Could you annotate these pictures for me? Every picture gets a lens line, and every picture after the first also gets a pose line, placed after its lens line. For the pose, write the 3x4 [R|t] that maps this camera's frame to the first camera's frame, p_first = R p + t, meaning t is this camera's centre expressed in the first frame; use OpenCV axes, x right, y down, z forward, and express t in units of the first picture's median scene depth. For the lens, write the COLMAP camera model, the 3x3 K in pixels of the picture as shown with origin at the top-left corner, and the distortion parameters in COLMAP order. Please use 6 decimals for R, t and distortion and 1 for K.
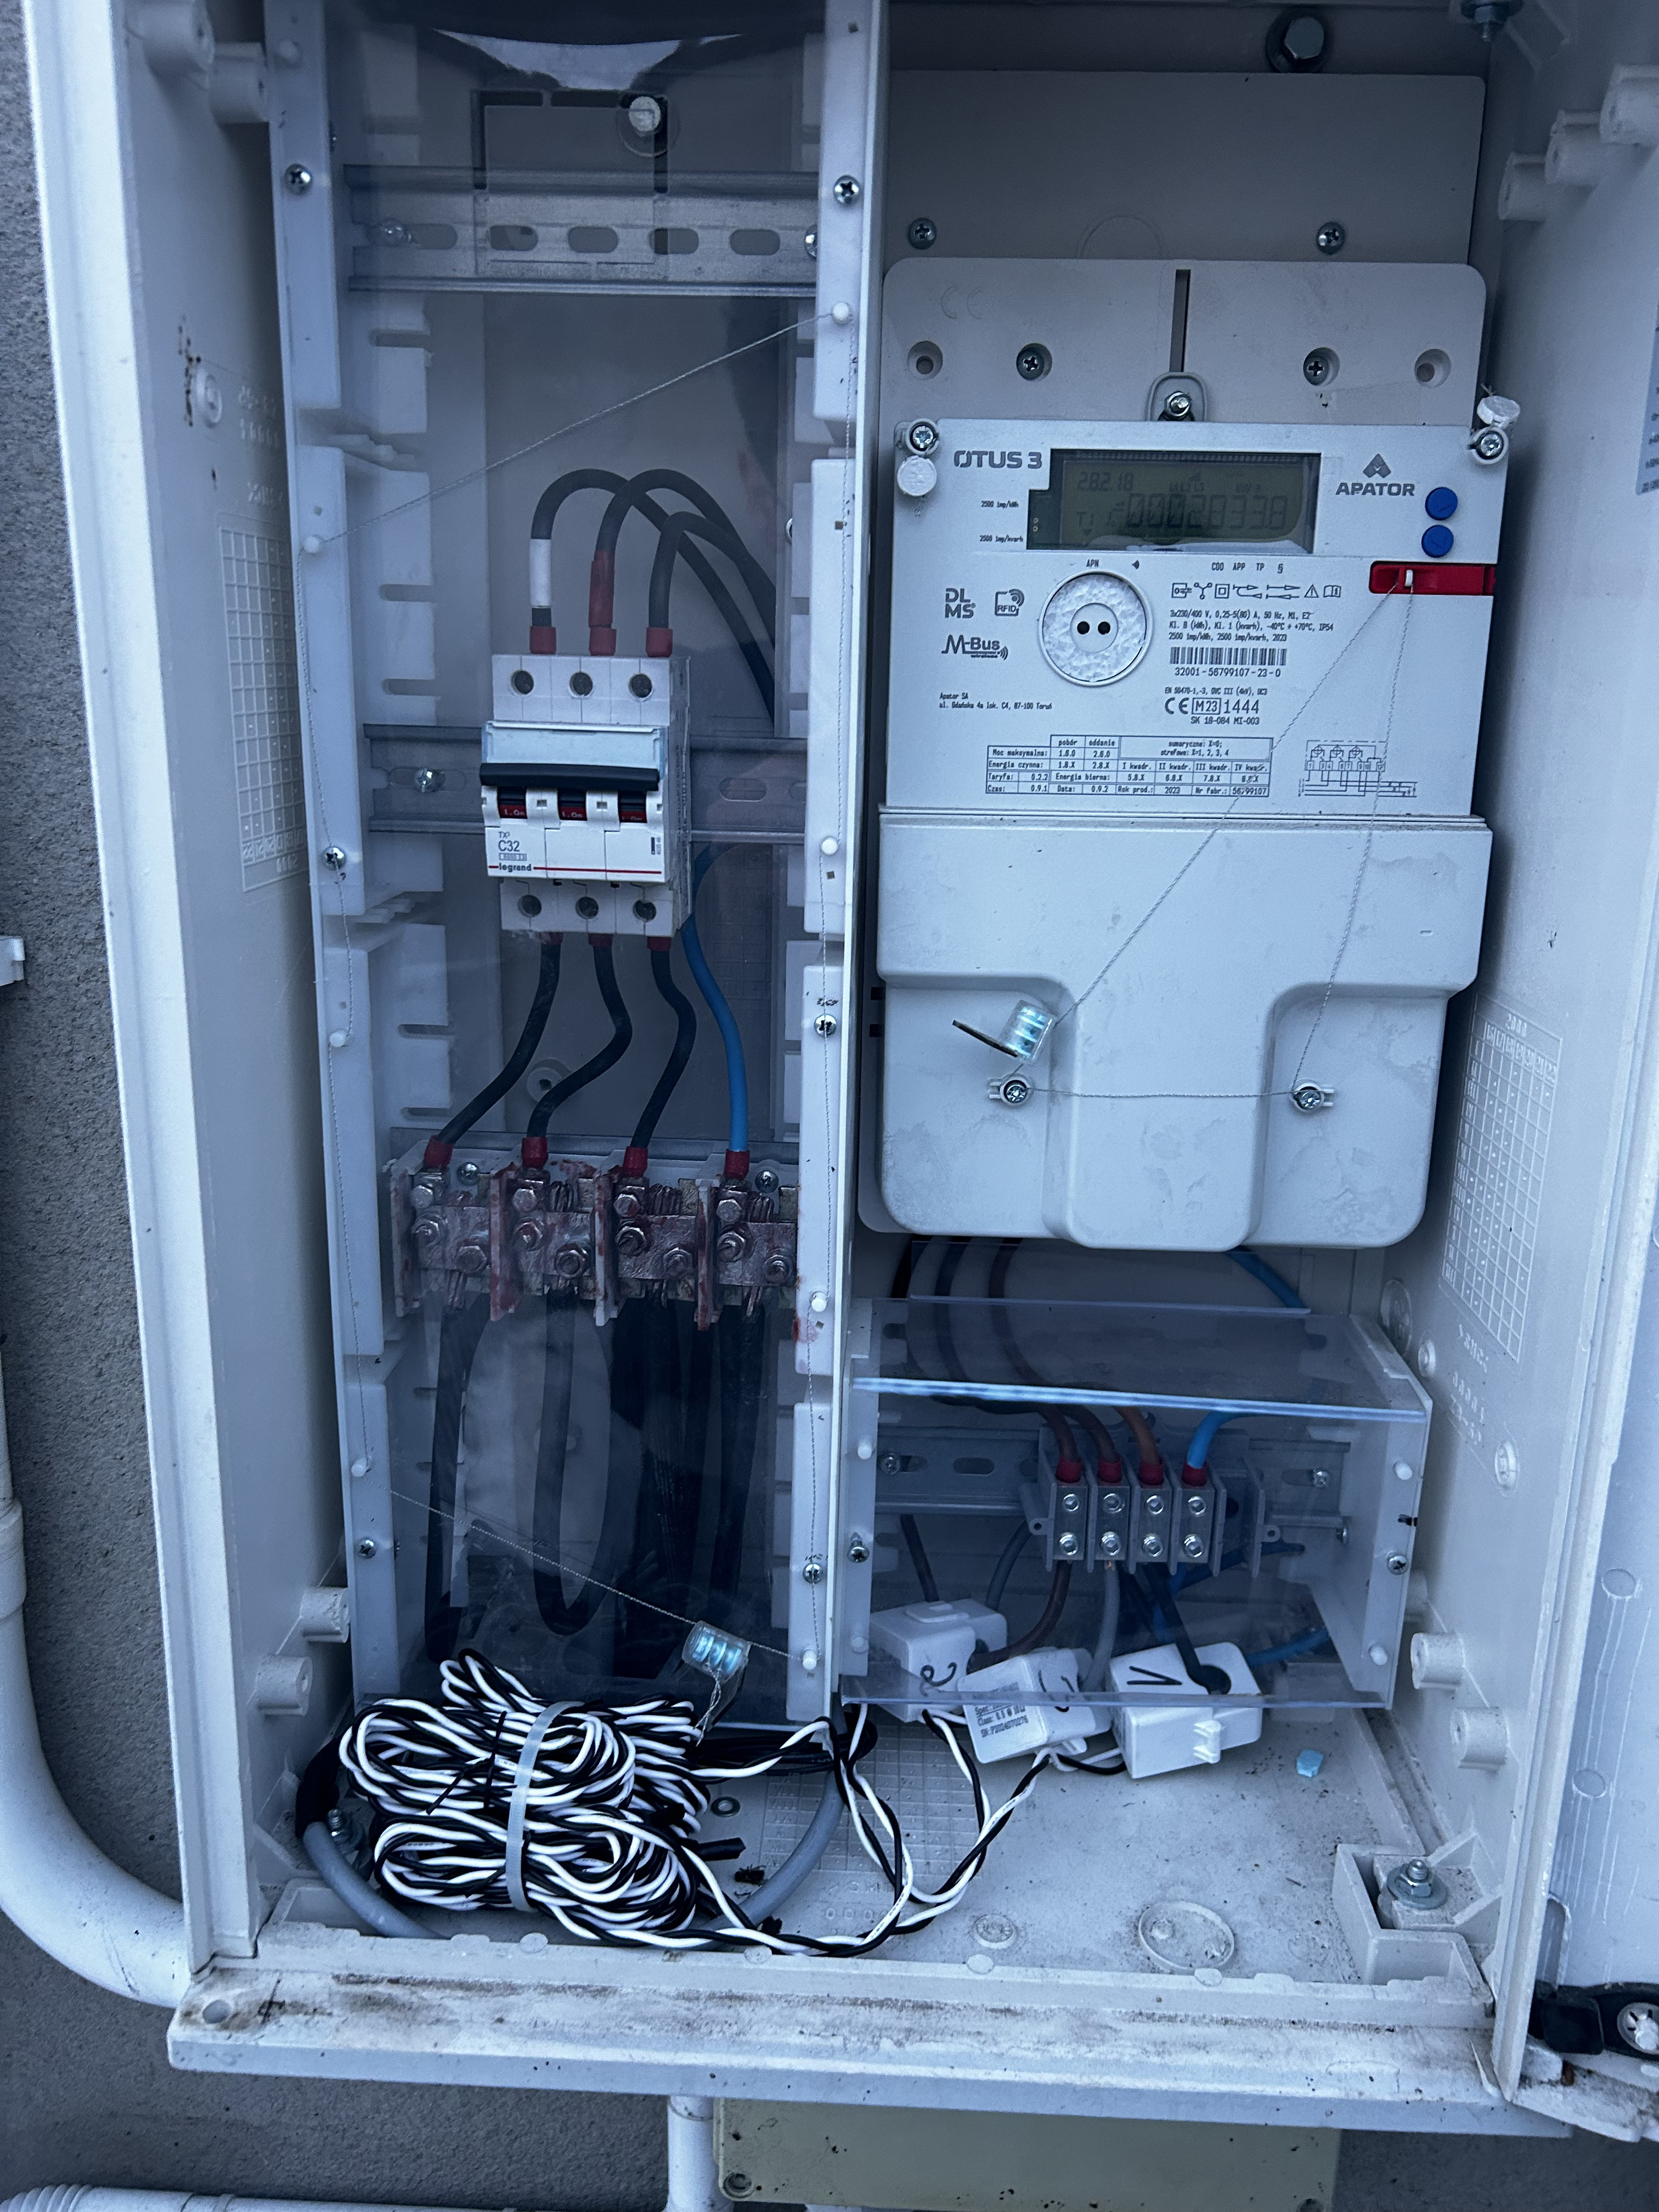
lens RADIAL K [[1700.8, 0, 808.3], [0, 1700.8, 1128.9], [0, 0, 1]] dist [0.011453, -0.071278]
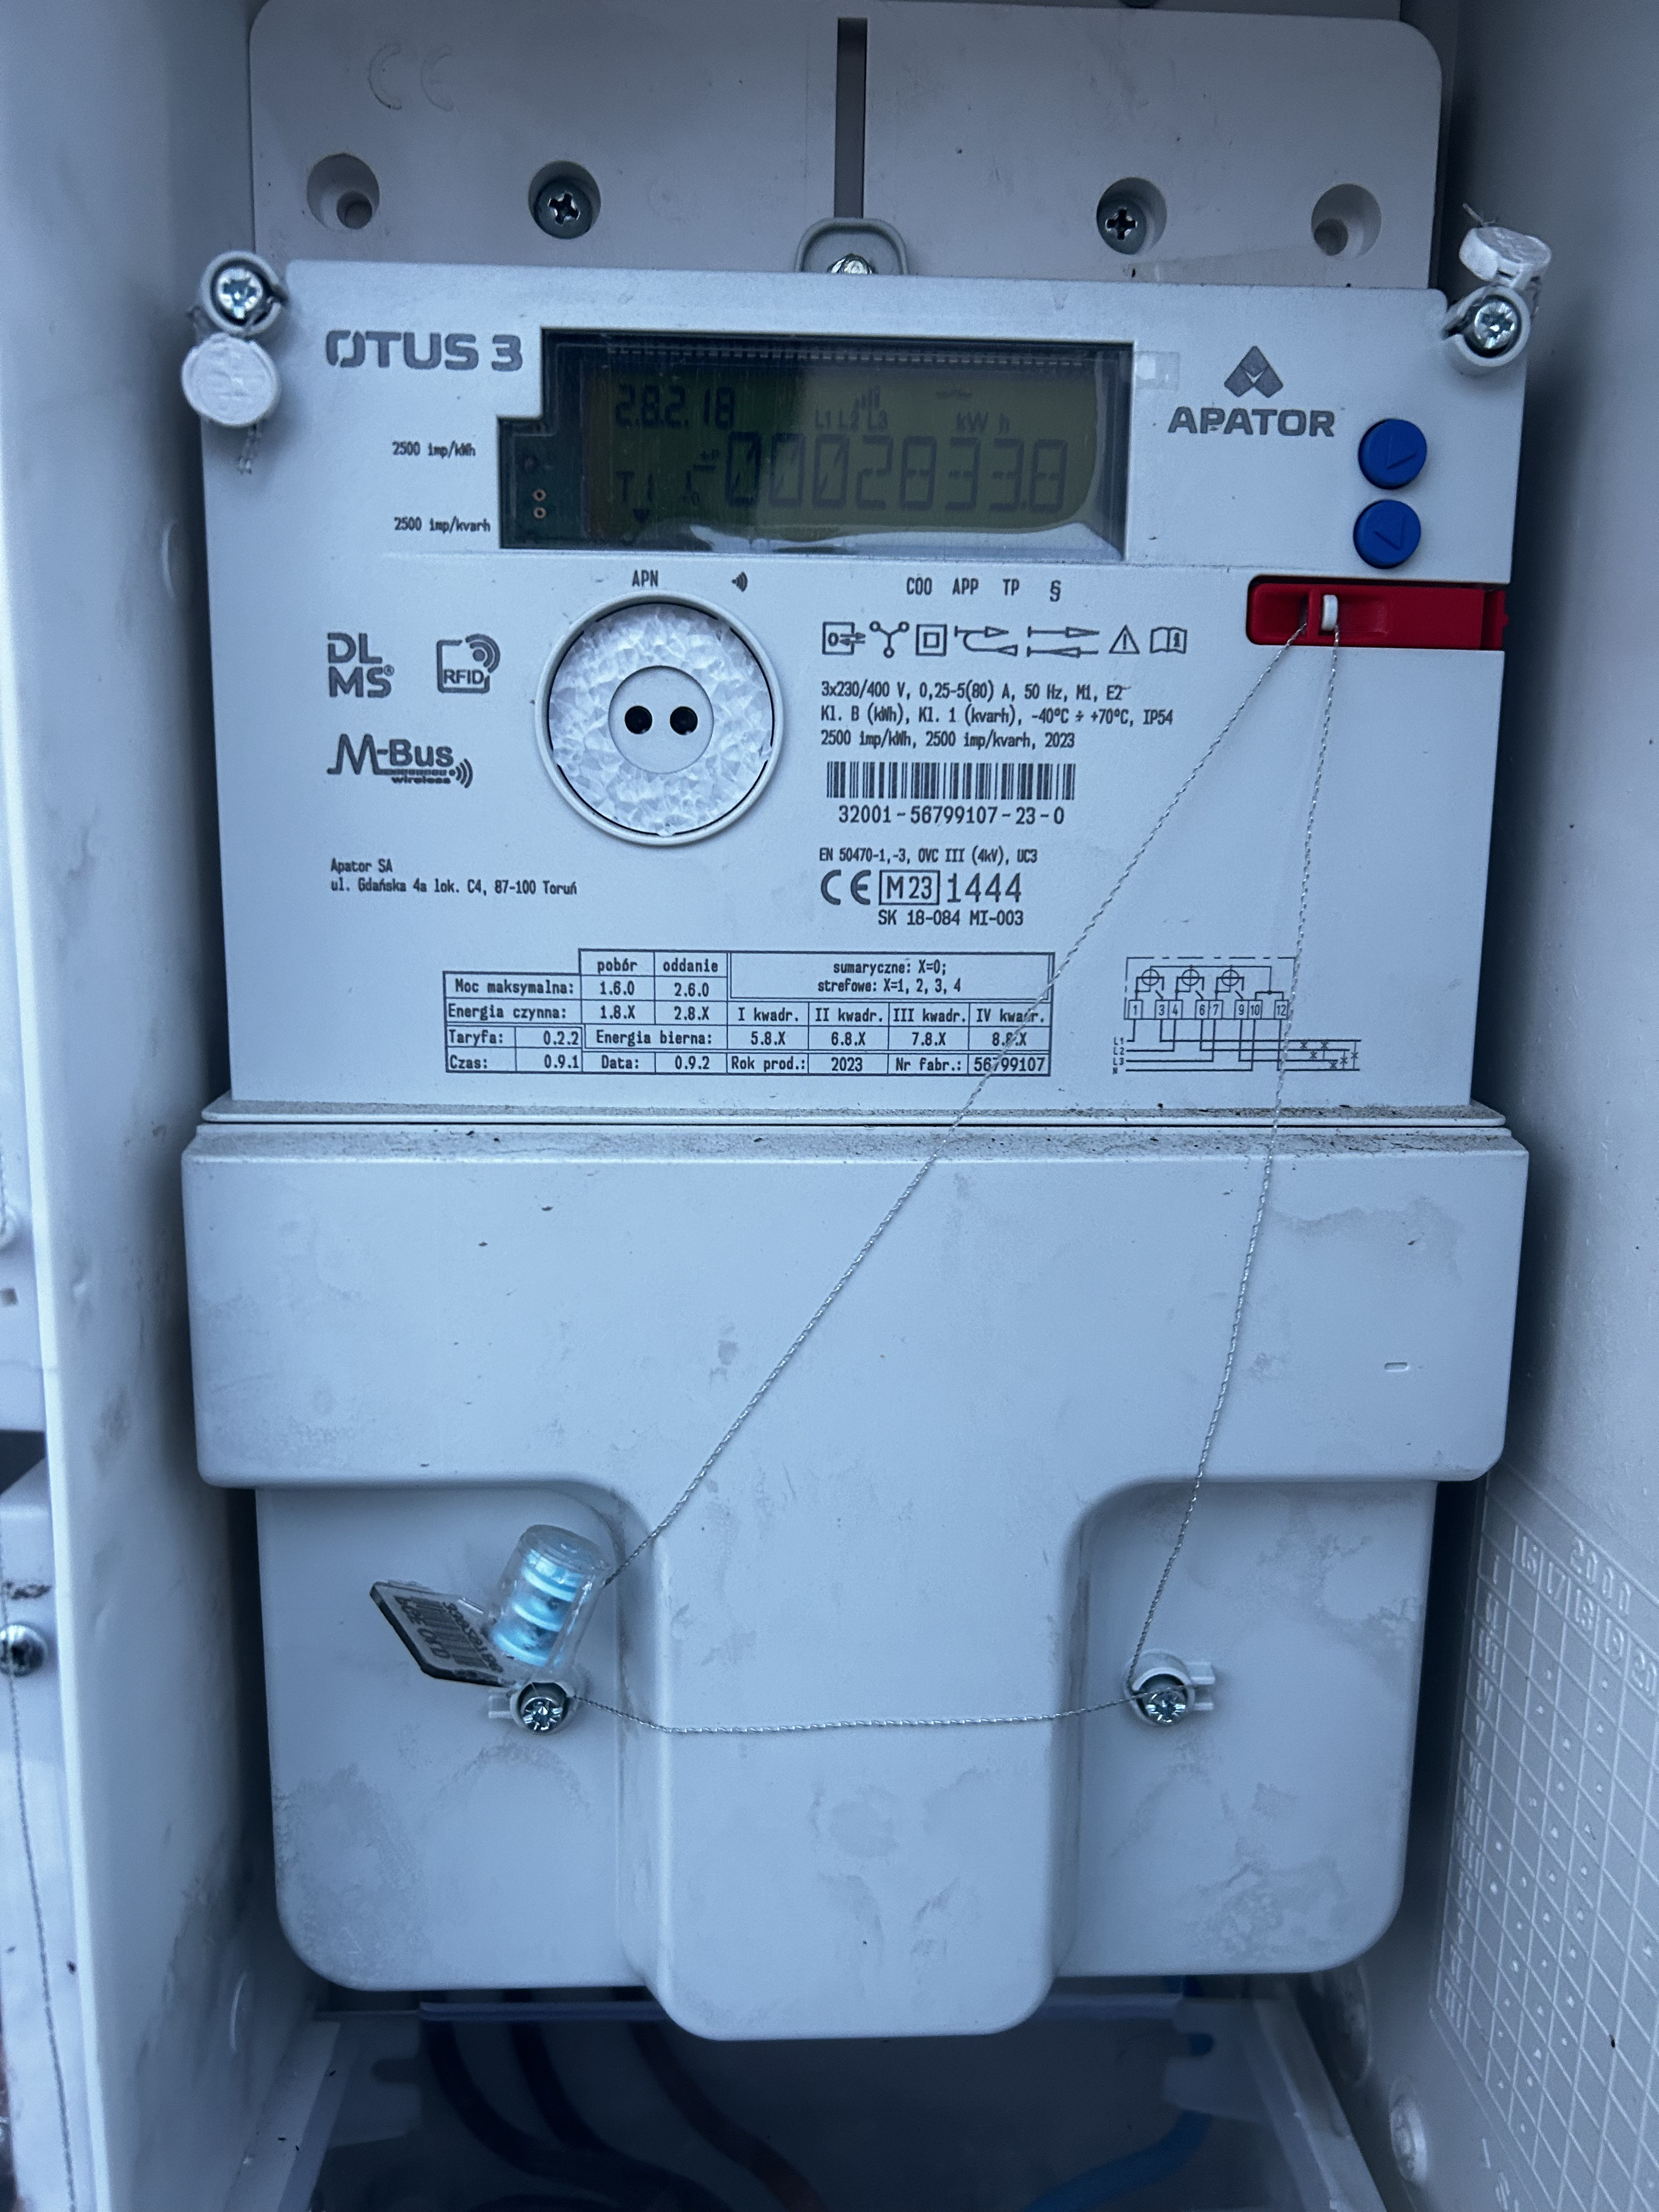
lens RADIAL K [[1700.8, 0, 833.8], [0, 1700.8, 1099.4], [0, 0, 1]] dist [0.011453, -0.071278]
pose [[0.995504, -0.019127, 0.092769, 0.169222], [0.026218, 0.996776, -0.075826, -0.156318], [-0.091019, 0.077917, 0.992796, 0.548060]]
